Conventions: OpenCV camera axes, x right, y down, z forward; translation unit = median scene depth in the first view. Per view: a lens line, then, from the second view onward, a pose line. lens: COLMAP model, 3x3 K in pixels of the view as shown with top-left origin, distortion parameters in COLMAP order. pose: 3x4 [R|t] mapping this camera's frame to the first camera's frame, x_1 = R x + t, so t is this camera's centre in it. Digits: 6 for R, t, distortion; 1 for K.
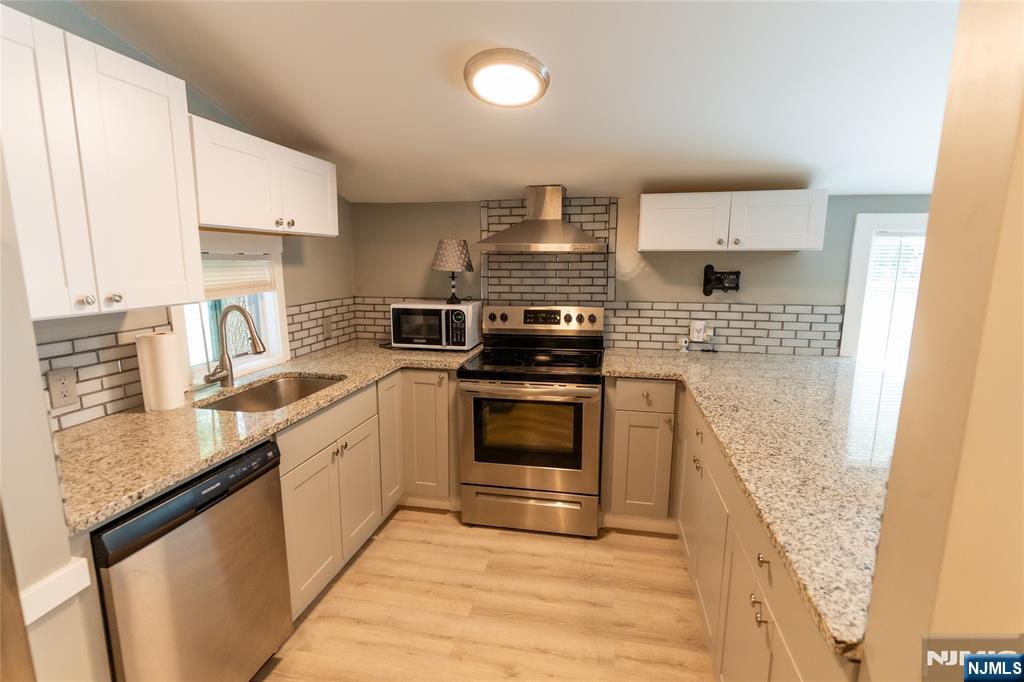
lens RADIAL K [[482.3, 0, 512.7], [0, 482.3, 344.5], [0, 0, 1]] dist [-0.000964, 0.000989]
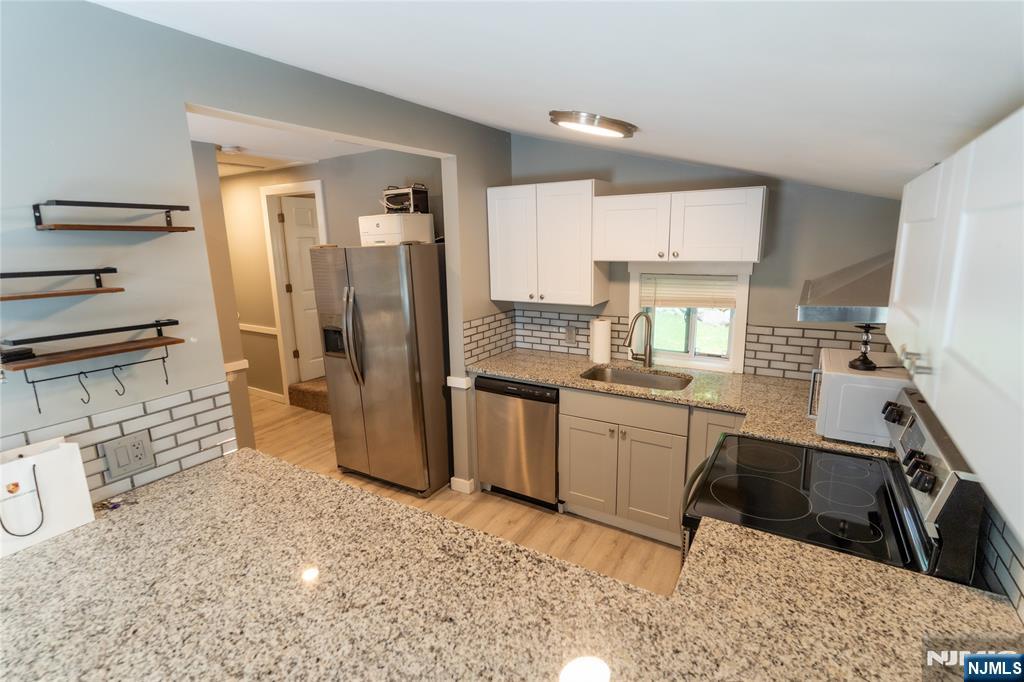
lens RADIAL K [[482.3, 0, 512.7], [0, 482.3, 344.5], [0, 0, 1]] dist [-0.000964, 0.000989]
pose [[-0.341364, 0.202019, -0.917964, 0.897608], [-0.147074, 0.953119, 0.264448, -0.313061], [0.928353, 0.225282, -0.295649, 1.084730]]
